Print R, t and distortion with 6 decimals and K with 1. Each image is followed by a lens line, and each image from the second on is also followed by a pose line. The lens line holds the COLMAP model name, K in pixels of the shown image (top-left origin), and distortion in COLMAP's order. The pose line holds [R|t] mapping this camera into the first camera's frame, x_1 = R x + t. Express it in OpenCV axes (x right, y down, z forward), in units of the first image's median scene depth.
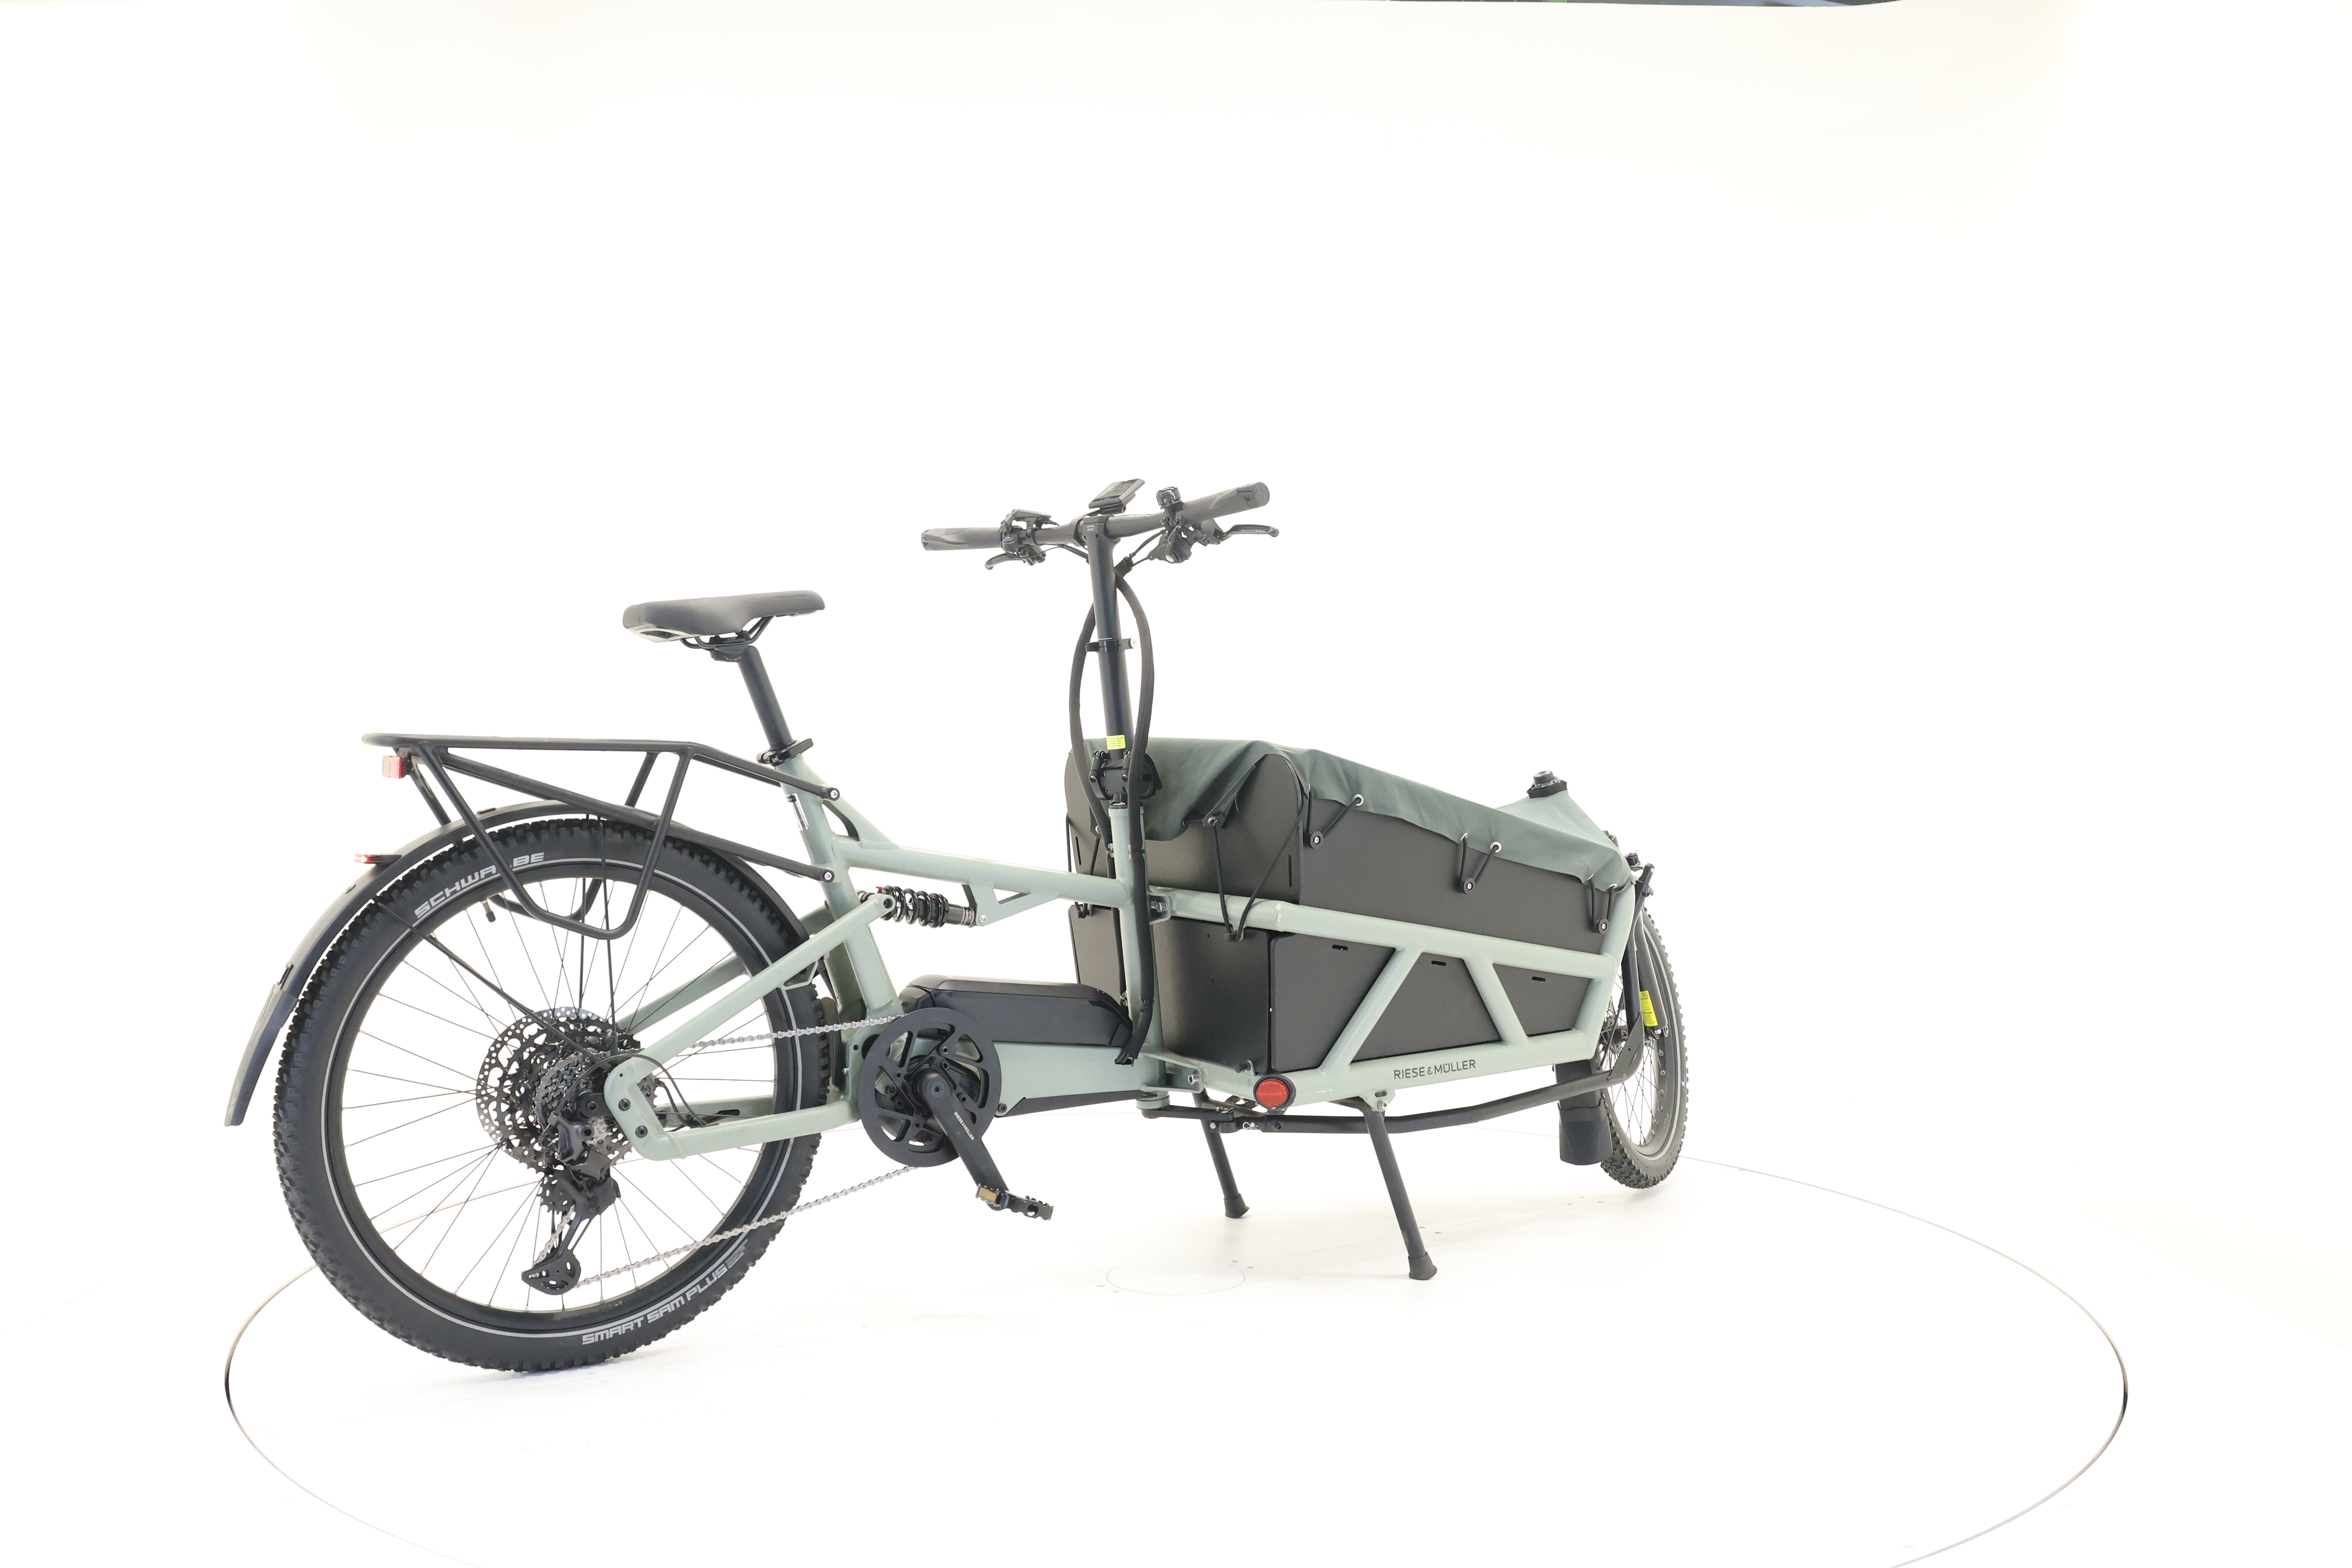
lens RADIAL K [[2065.5, 0, 1180.1], [0, 2065.5, 784.6], [0, 0, 1]] dist [-0.029246, 0.036847]
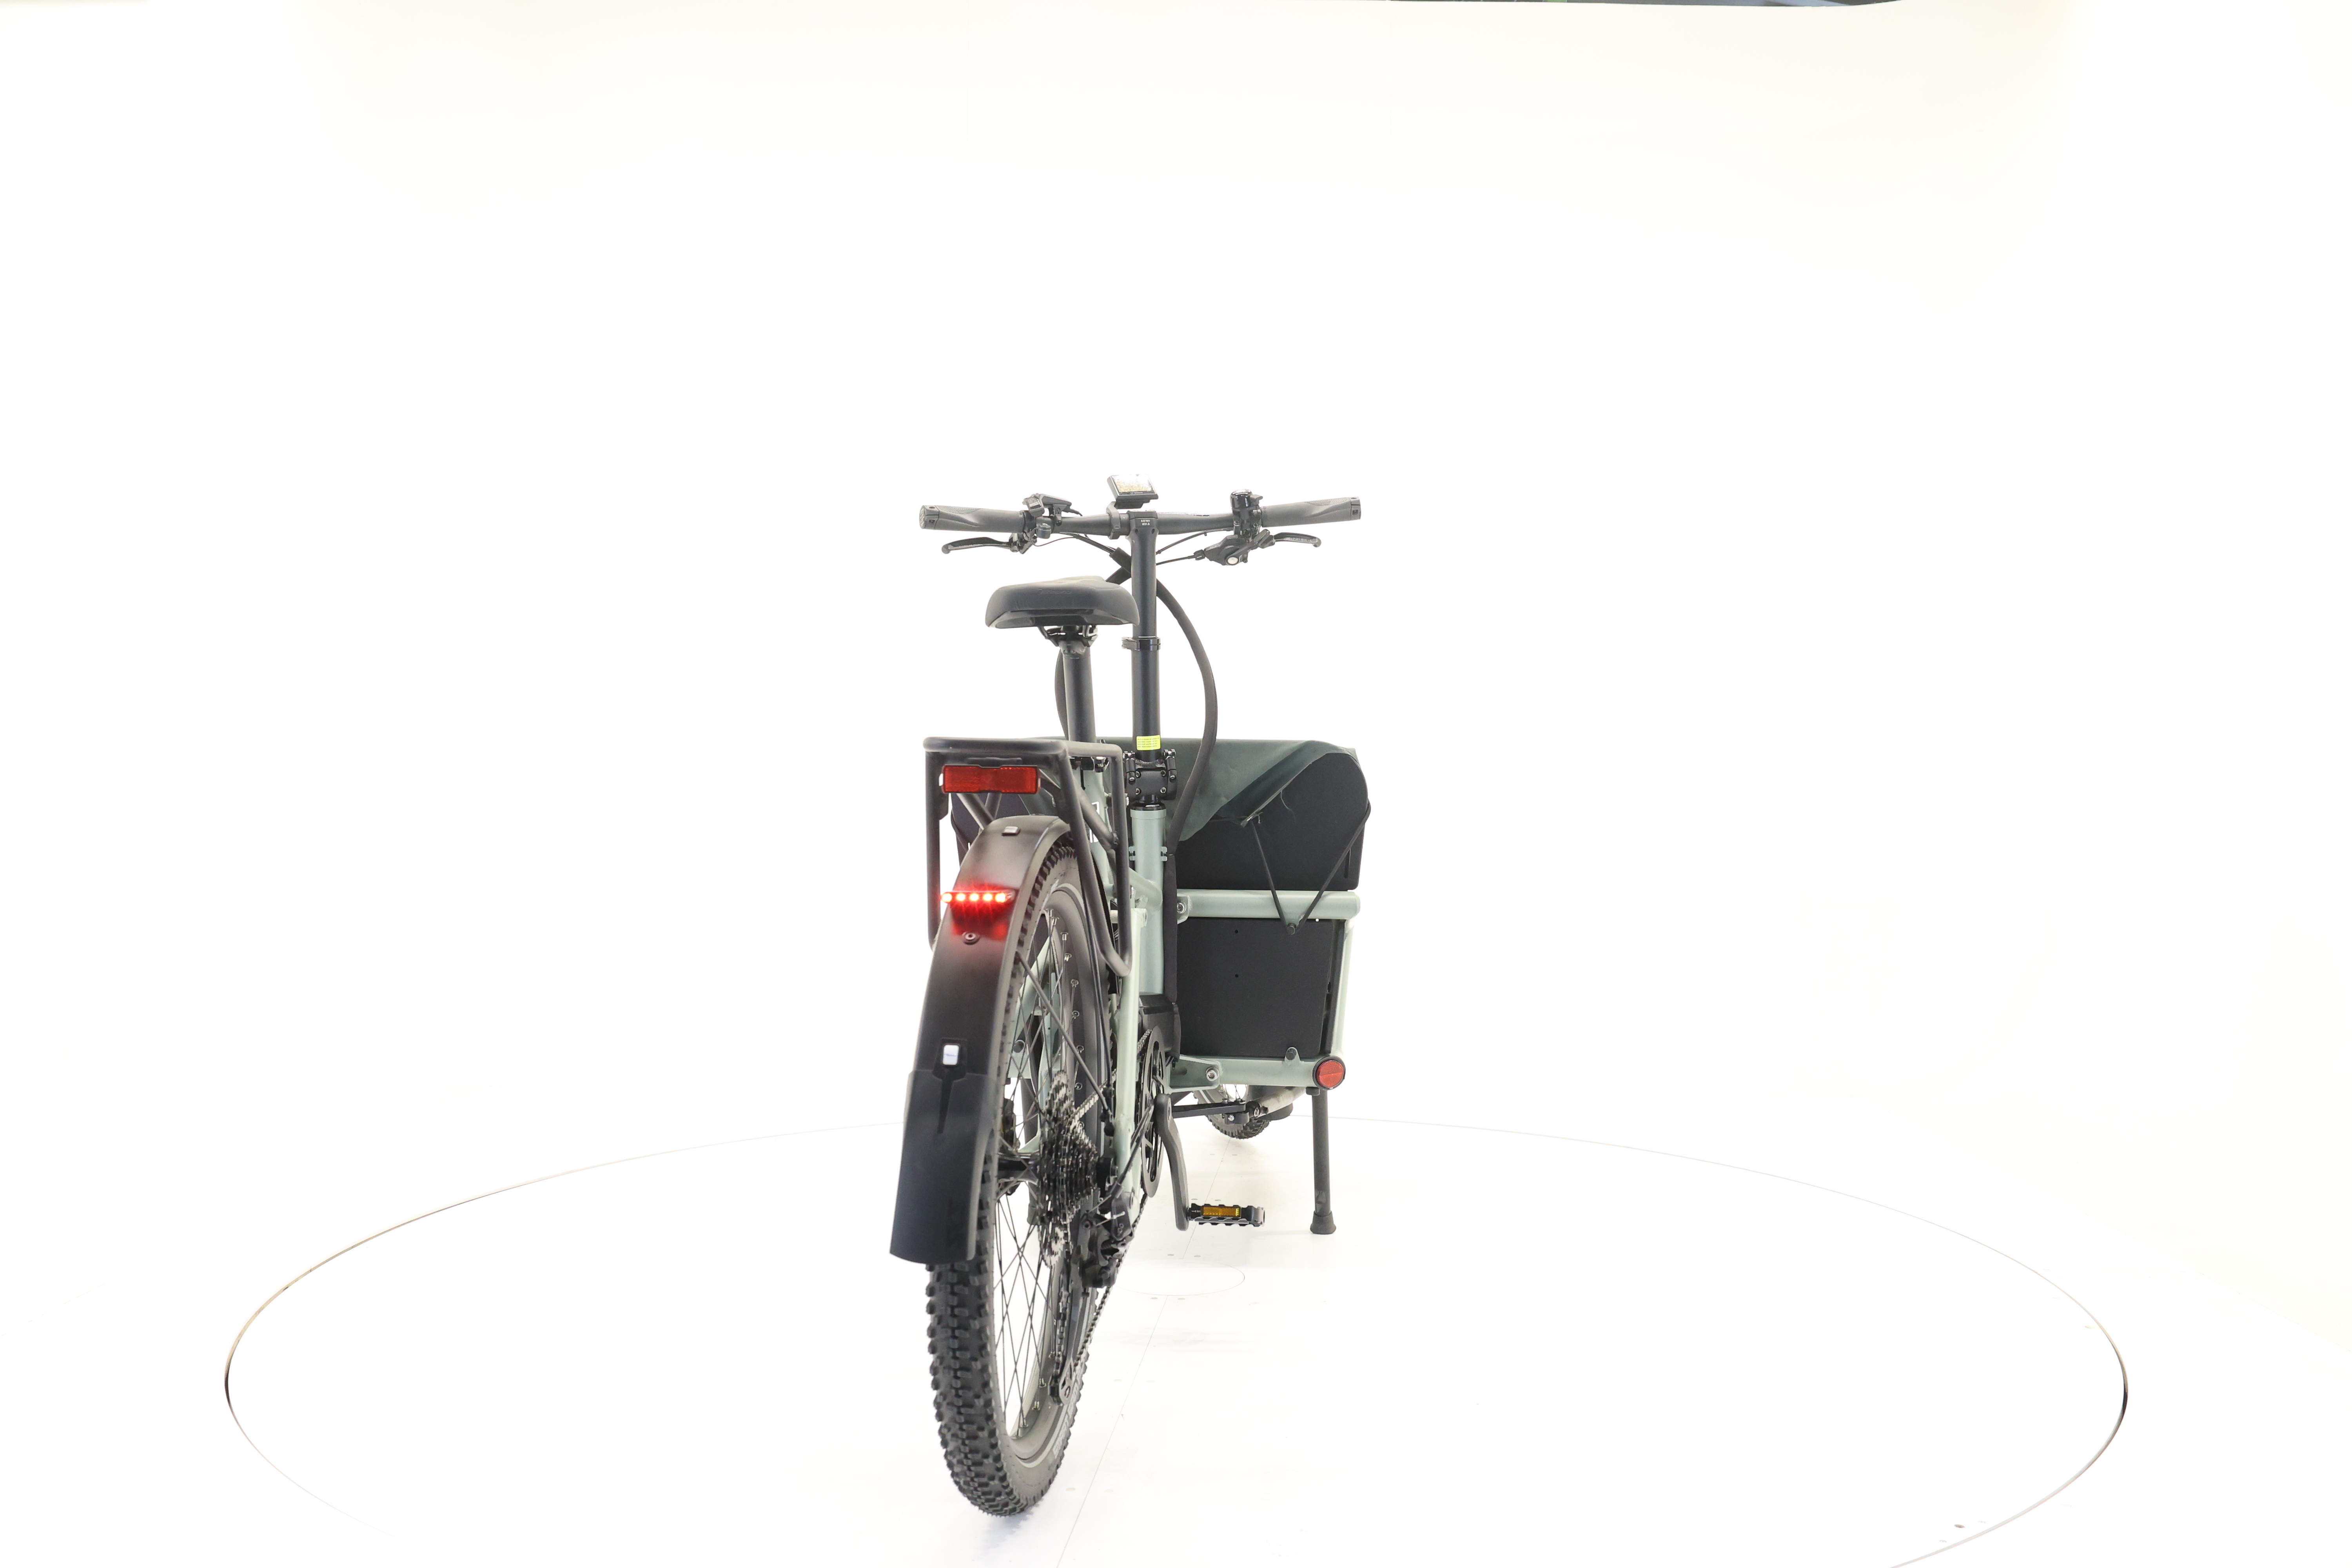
lens RADIAL K [[2065.5, 0, 1164.4], [0, 2065.5, 782.5], [0, 0, 1]] dist [-0.029246, 0.036847]
pose [[0.662999, -0.018599, 0.748389, -0.793119], [0.015715, 0.999817, 0.010925, -0.012636], [-0.748455, 0.004518, 0.663170, 0.359453]]
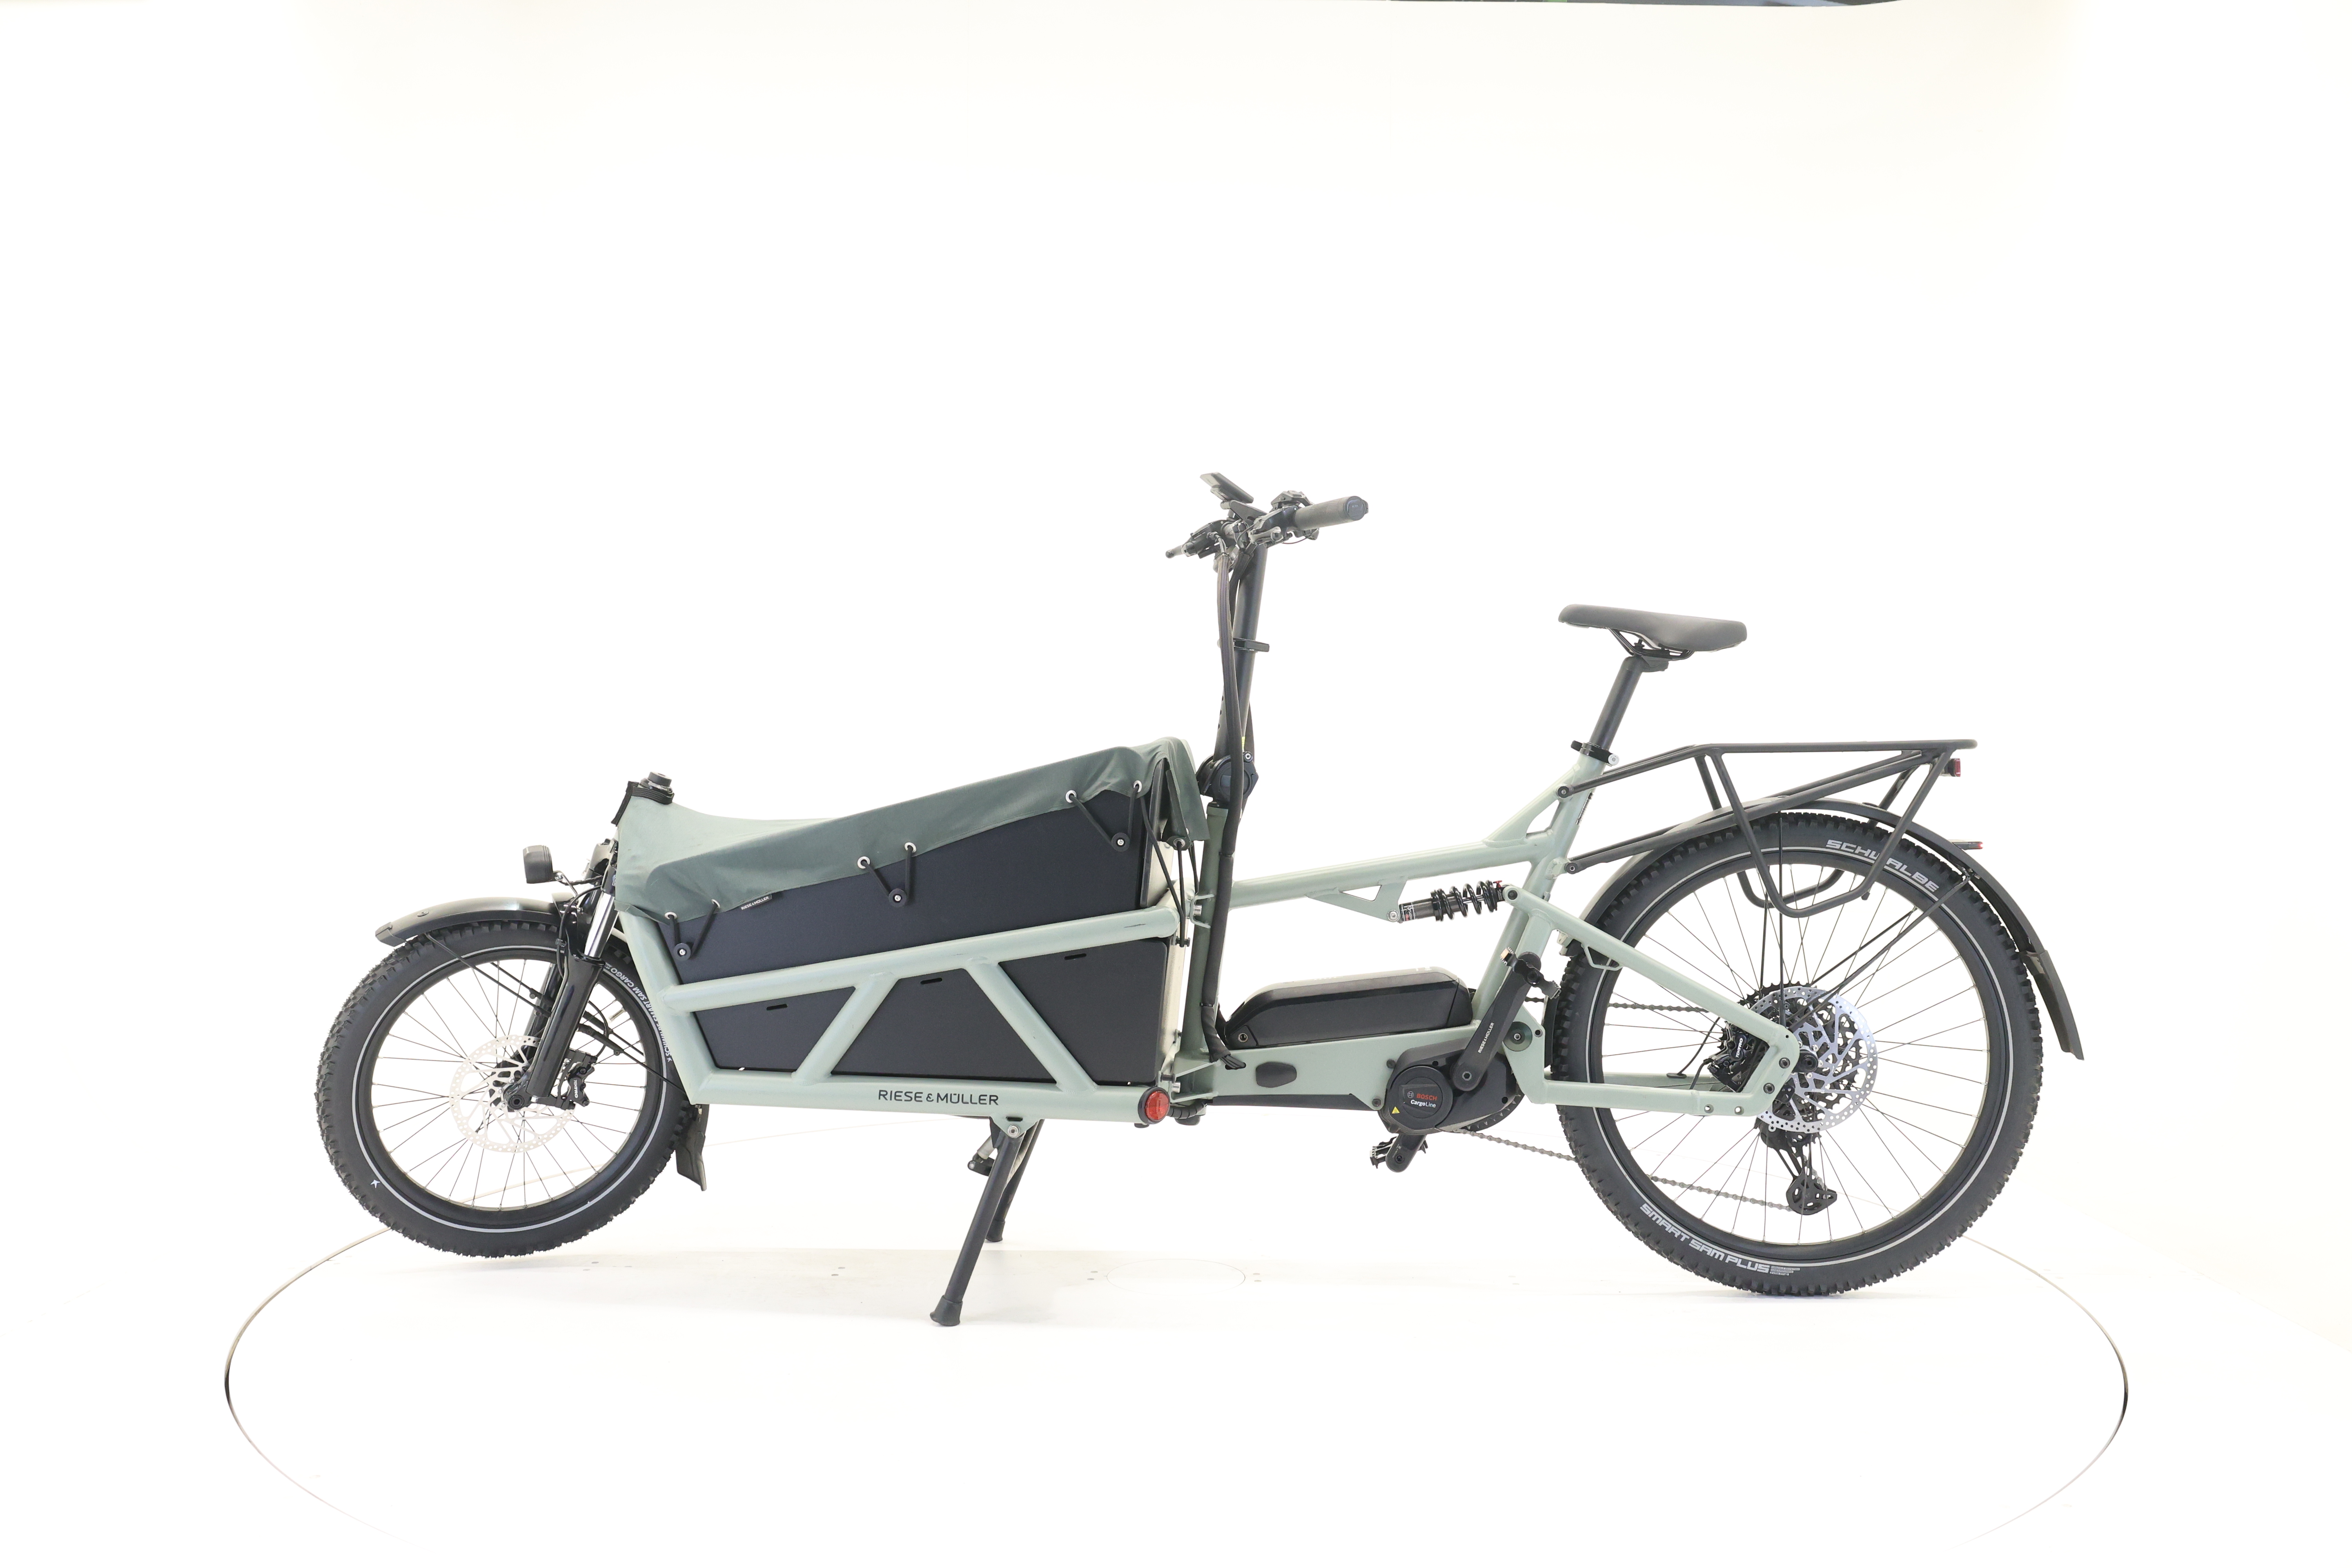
lens RADIAL K [[2065.5, 0, 1170.7], [0, 2065.5, 777.1], [0, 0, 1]] dist [-0.029246, 0.036847]
pose [[-0.793505, -0.021181, 0.608195, -0.637559], [0.006912, 0.999016, 0.043809, -0.049737], [-0.608525, 0.038967, -0.792578, 1.887811]]
